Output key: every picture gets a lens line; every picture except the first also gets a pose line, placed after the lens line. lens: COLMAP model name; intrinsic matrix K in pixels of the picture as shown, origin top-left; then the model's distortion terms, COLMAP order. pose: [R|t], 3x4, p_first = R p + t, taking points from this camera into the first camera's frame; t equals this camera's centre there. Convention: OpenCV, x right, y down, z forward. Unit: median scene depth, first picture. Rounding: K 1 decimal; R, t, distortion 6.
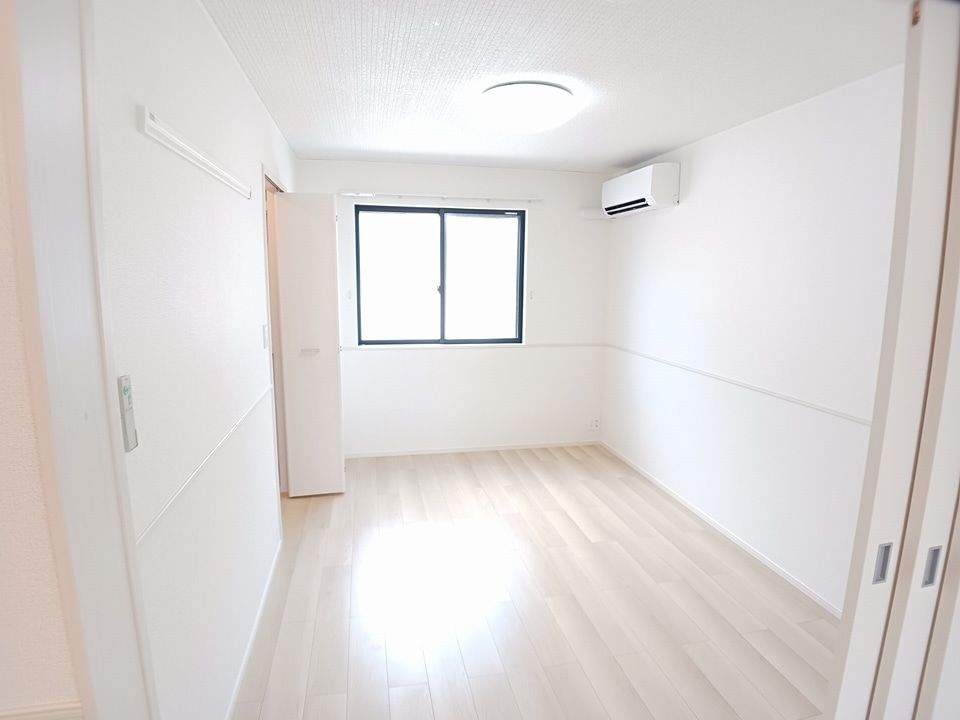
lens RADIAL K [[538.4, 0, 480.0], [0, 538.4, 360.0], [0, 0, 1]] dist [0.028002, -0.000272]
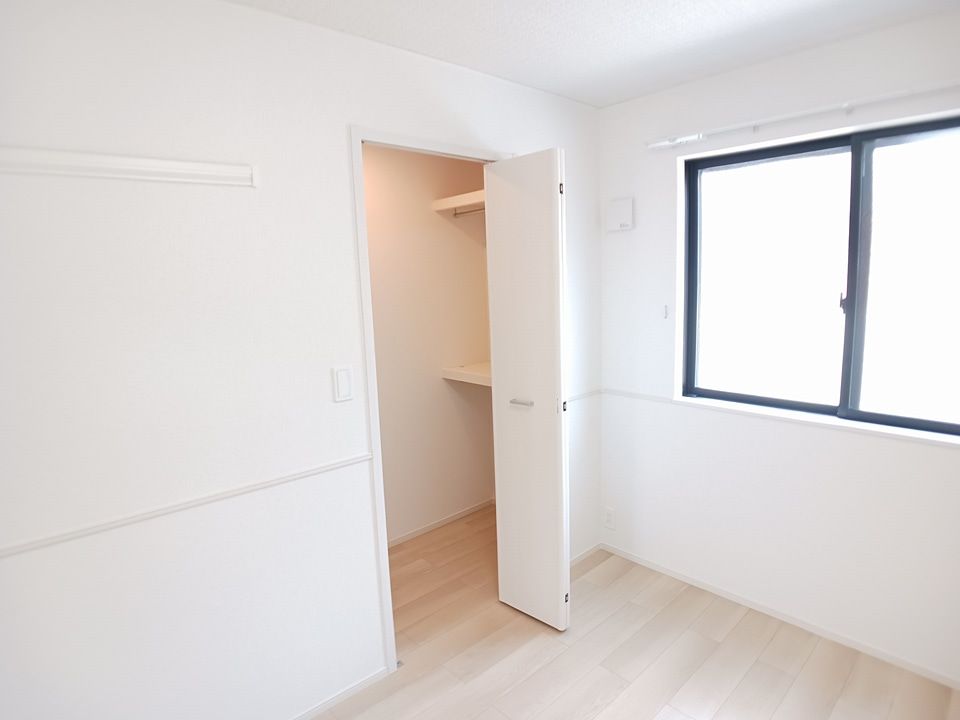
lens RADIAL K [[531.4, 0, 493.6], [0, 531.4, 361.6], [0, 0, 1]] dist [-0.060637, 0.000653]
pose [[0.518177, 0.103392, -0.849001, 0.163012], [-0.102578, 0.993014, 0.058323, -0.078649], [0.849100, 0.056867, 0.525163, 0.519233]]
